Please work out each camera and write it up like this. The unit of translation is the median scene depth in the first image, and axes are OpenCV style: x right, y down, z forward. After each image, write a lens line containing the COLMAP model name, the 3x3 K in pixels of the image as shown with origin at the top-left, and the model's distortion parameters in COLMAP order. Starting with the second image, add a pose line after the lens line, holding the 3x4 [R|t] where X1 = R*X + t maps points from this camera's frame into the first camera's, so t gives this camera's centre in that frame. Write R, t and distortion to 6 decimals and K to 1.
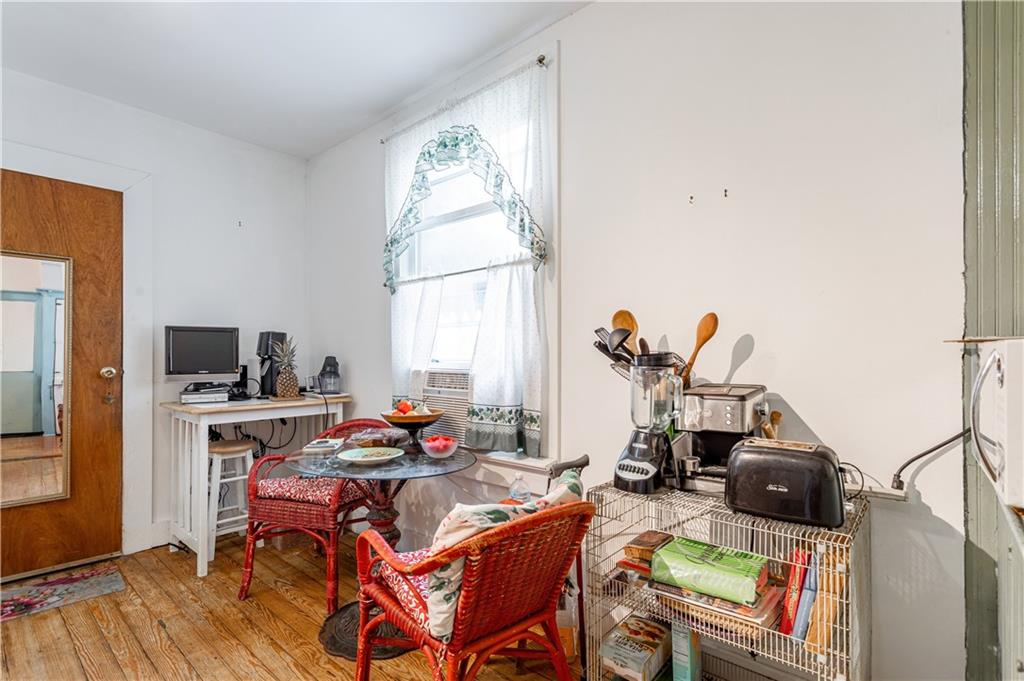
lens RADIAL K [[491.7, 0, 504.3], [0, 491.7, 352.9], [0, 0, 1]] dist [0.000447, 0.001892]
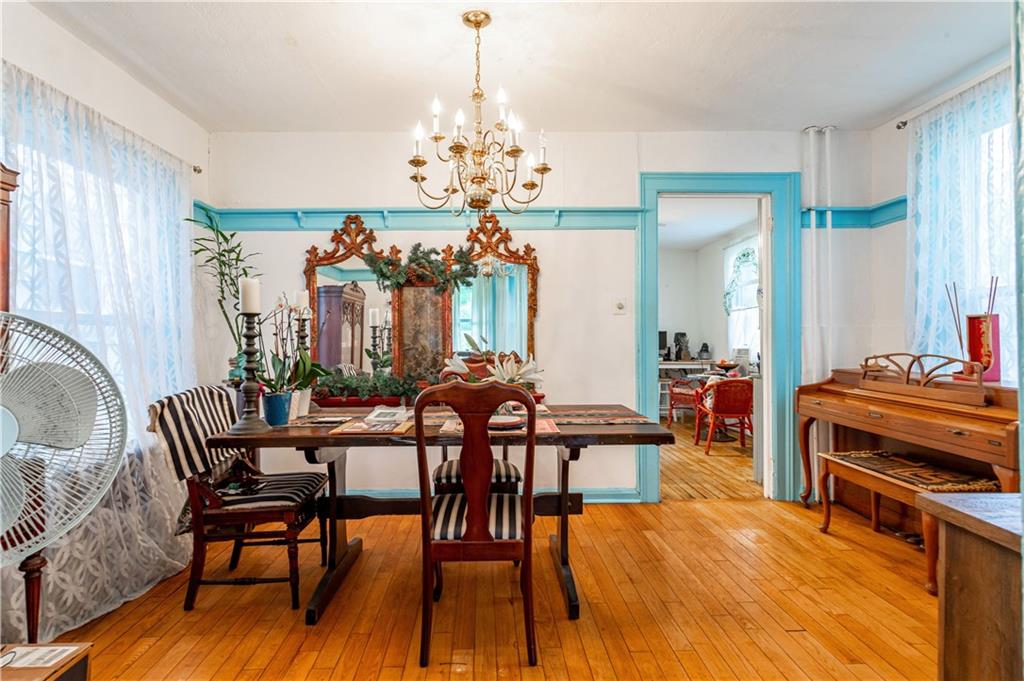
lens RADIAL K [[491.7, 0, 499.9], [0, 491.7, 336.4], [0, 0, 1]] dist [0.000447, 0.001892]
pose [[0.670959, -0.012250, -0.741393, 0.932974], [0.002375, 0.999894, -0.014373, 0.008620], [0.741491, 0.007883, 0.670917, -1.637116]]
